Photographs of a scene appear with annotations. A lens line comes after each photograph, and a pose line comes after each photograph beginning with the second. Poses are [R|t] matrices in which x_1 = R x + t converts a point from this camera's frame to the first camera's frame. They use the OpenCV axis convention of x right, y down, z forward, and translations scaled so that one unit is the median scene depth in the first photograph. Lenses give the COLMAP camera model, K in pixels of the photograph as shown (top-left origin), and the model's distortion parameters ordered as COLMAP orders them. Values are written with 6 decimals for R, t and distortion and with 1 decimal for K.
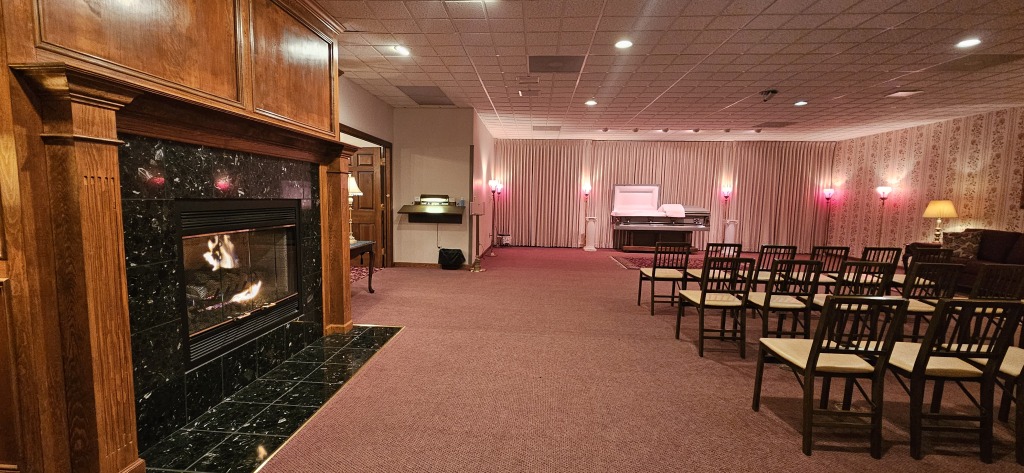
lens RADIAL K [[421.0, 0, 504.9], [0, 421.0, 238.6], [0, 0, 1]] dist [0.006603, -0.005491]
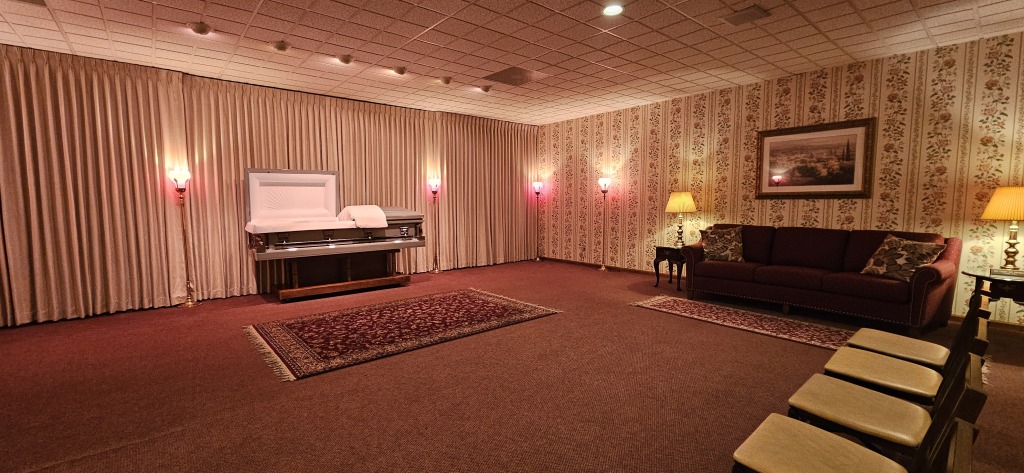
lens RADIAL K [[421.0, 0, 504.9], [0, 421.0, 238.6], [0, 0, 1]] dist [0.006603, -0.005491]
pose [[0.717096, -0.085679, 0.691688, 0.181452], [0.084670, 0.995774, 0.035566, -0.055245], [-0.691812, 0.033061, 0.721320, 0.614562]]
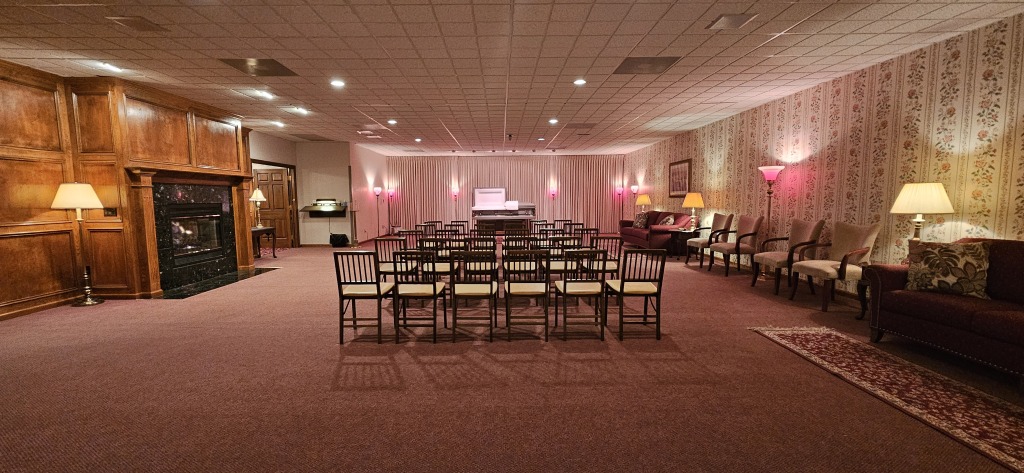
lens RADIAL K [[421.0, 0, 504.9], [0, 421.0, 238.6], [0, 0, 1]] dist [0.006603, -0.005491]
pose [[0.996266, -0.033292, 0.079656, 0.349070], [0.033344, 0.999444, 0.000685, 0.060035], [-0.079635, 0.001974, 0.996822, -0.566394]]
